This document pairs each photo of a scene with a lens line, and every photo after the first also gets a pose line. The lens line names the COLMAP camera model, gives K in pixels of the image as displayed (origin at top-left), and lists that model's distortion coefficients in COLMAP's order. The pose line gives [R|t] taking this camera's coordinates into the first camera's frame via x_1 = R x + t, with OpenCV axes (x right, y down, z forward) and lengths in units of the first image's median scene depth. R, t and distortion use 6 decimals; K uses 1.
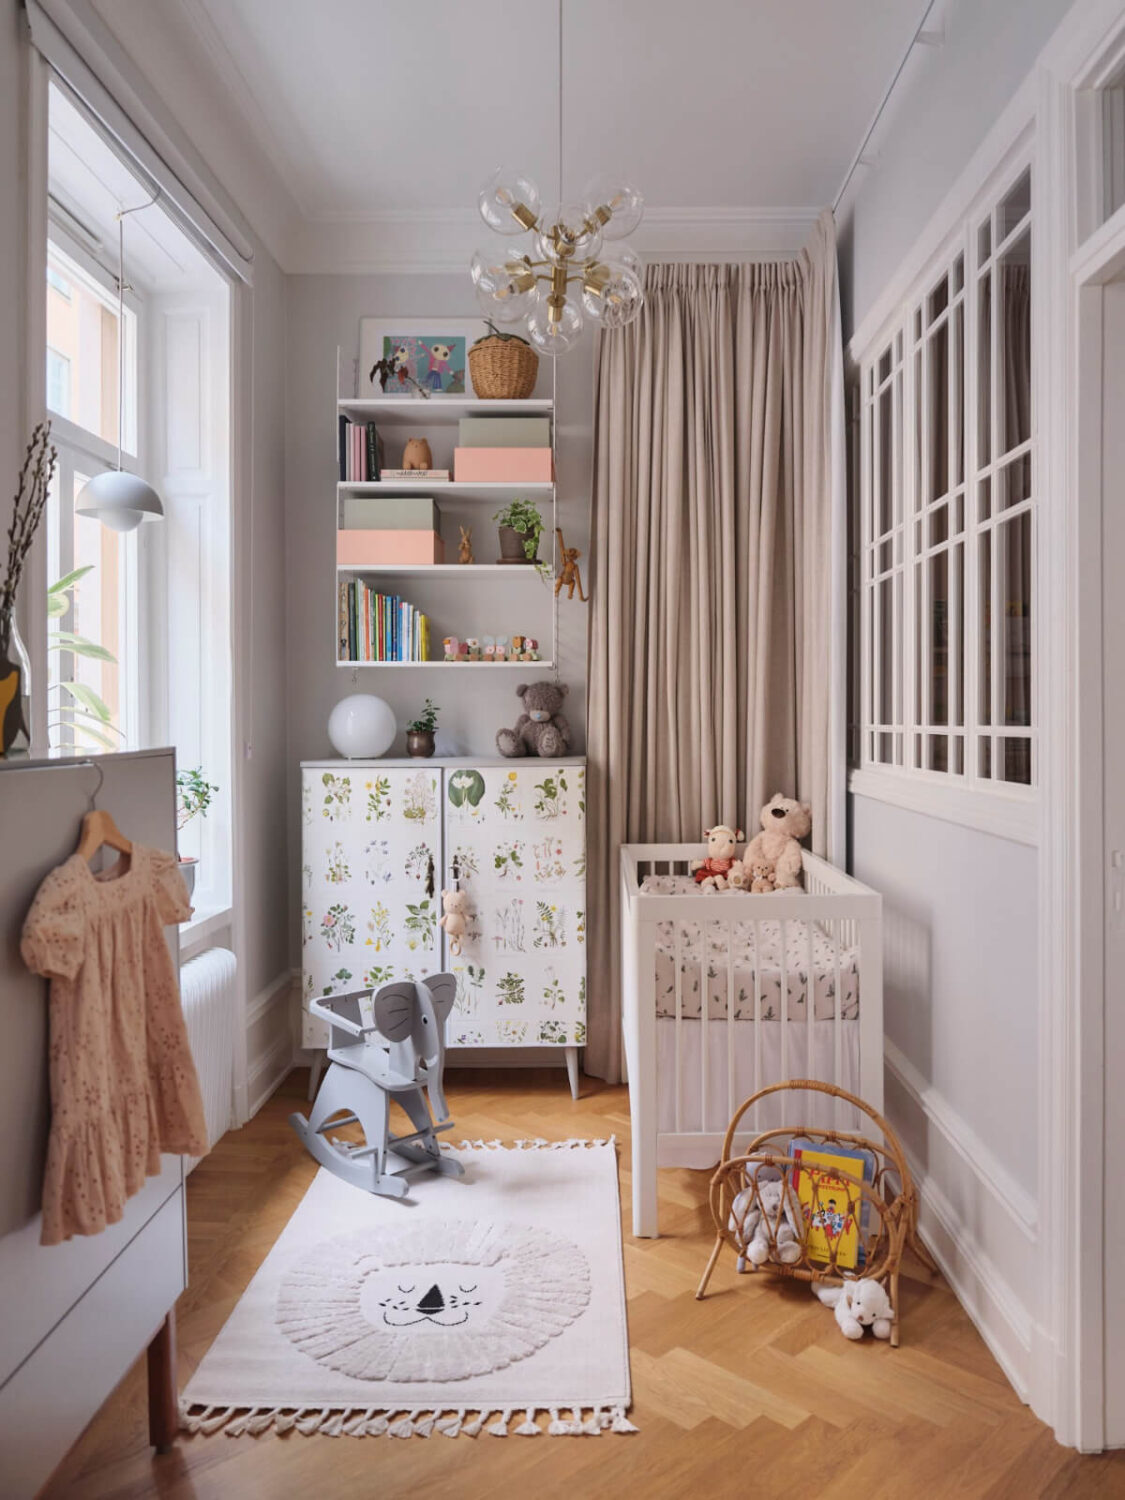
lens RADIAL K [[1106.0, 0, 553.3], [0, 1106.0, 750.4], [0, 0, 1]] dist [0.007507, -0.001121]
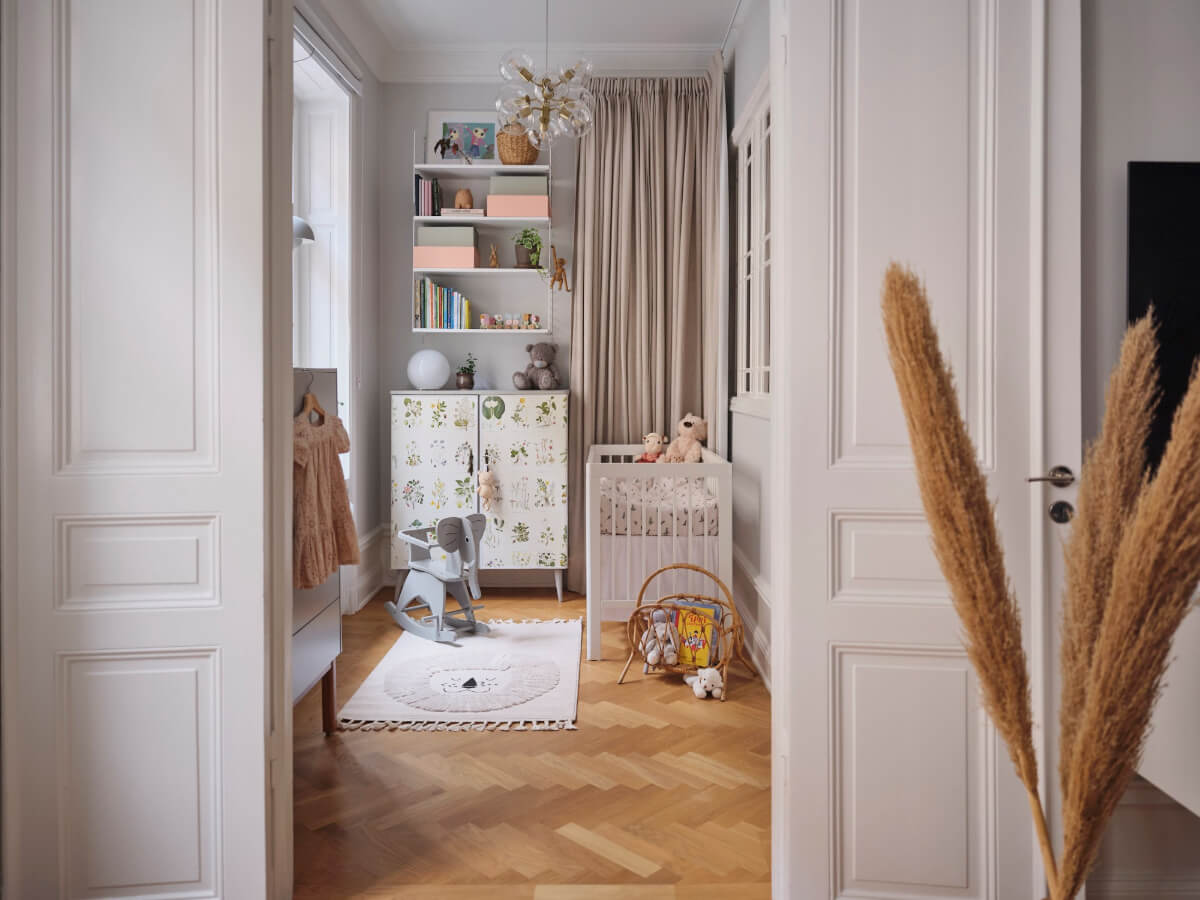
lens RADIAL K [[1238.8, 0, 605.2], [0, 1238.8, 451.2], [0, 0, 1]] dist [0.014736, 0.000000]
pose [[0.999974, 0.005095, -0.005062, 0.100830], [-0.005098, 0.999987, -0.000744, 0.105755], [0.005058, 0.000770, 0.999987, -0.865930]]
